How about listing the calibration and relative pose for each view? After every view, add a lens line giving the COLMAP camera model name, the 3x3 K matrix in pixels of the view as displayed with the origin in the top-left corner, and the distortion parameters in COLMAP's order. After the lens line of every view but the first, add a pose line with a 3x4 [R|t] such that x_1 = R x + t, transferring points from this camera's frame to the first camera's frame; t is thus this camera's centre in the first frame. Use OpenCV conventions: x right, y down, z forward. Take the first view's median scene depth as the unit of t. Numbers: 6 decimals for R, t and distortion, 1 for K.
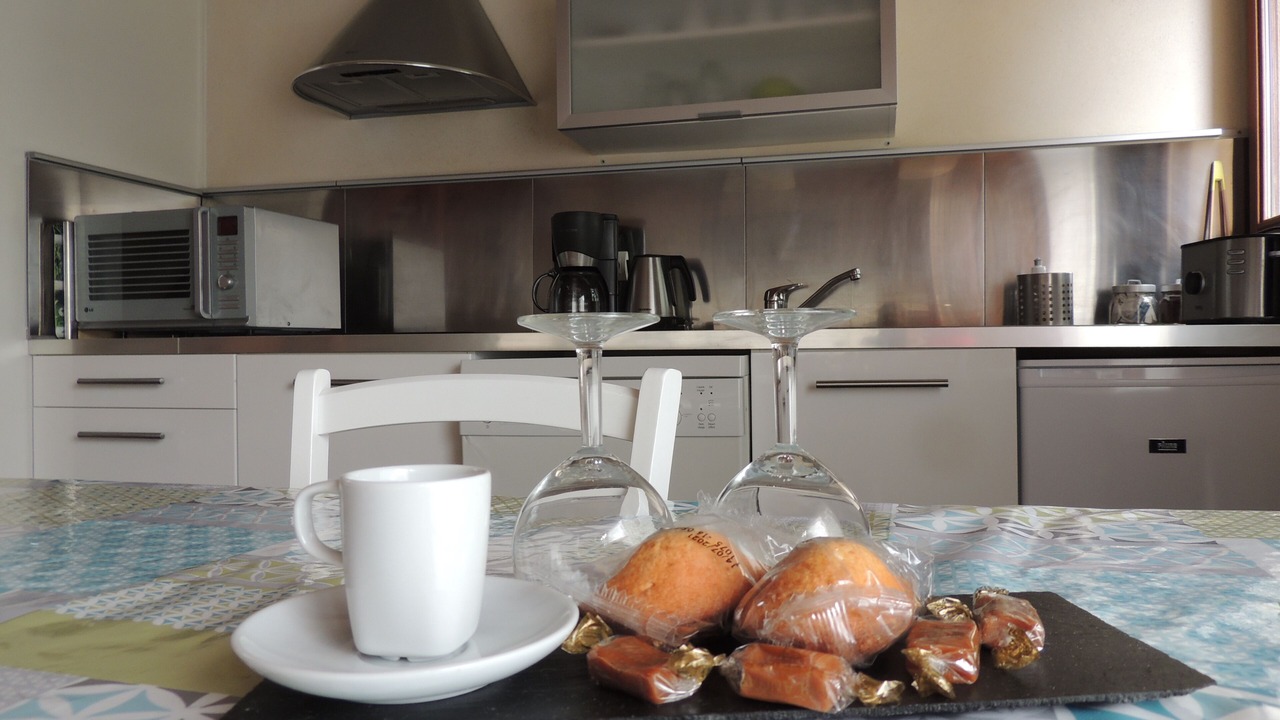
lens RADIAL K [[914.2, 0, 640.0], [0, 914.2, 360.0], [0, 0, 1]] dist [-0.023870, 0.001101]
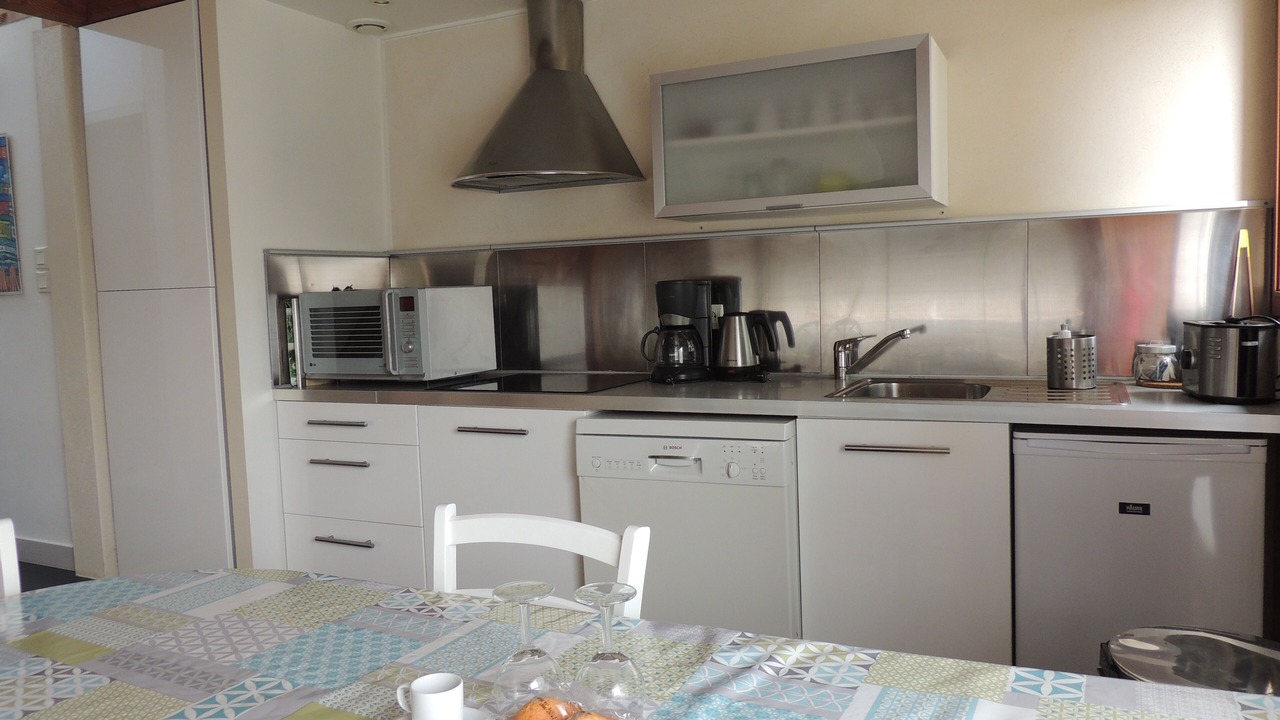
lens RADIAL K [[914.2, 0, 640.0], [0, 914.2, 360.0], [0, 0, 1]] dist [-0.023870, 0.001101]
pose [[0.980069, -0.008112, -0.198490, 0.129048], [0.022320, 0.997336, 0.069451, -0.145588], [0.197398, -0.072497, 0.977639, -0.213990]]
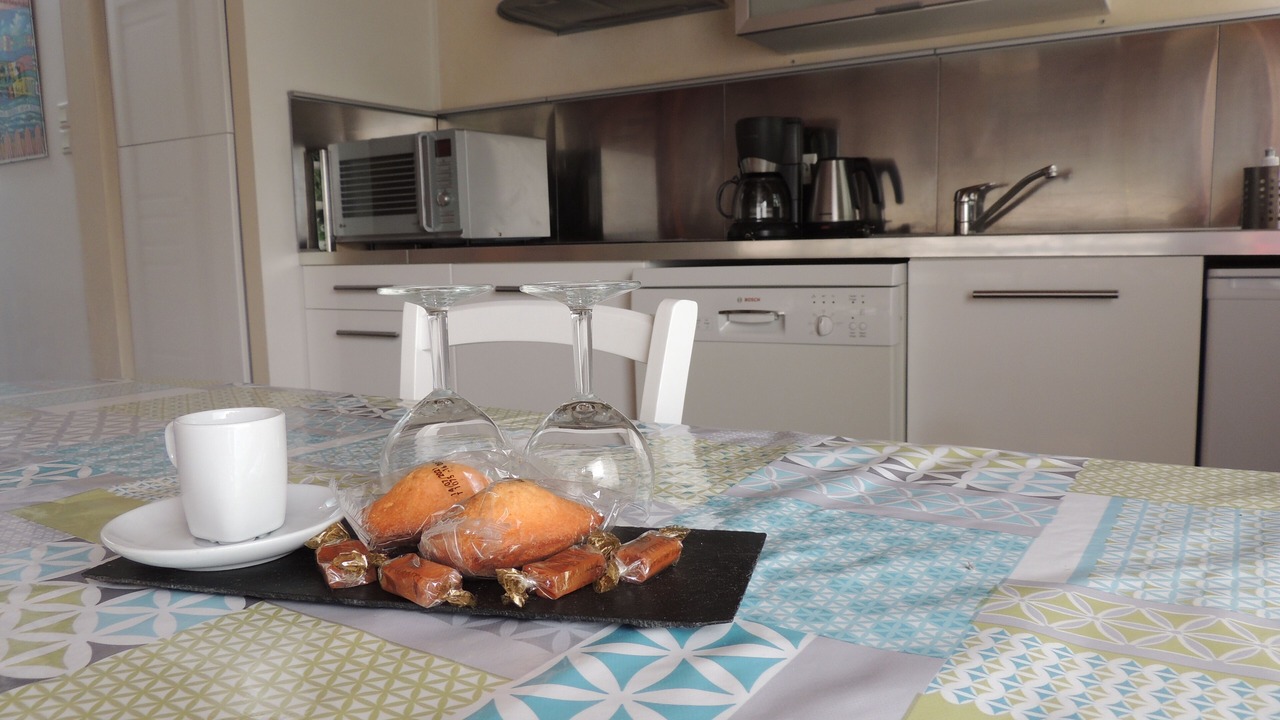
lens RADIAL K [[907.2, 0, 636.5], [0, 907.2, 372.8], [0, 0, 1]] dist [-0.029494, -0.001666]
pose [[0.954656, 0.027676, -0.296421, 0.107280], [0.012107, 0.991237, 0.131538, -0.016365], [0.297464, -0.129163, 0.945956, -0.017110]]
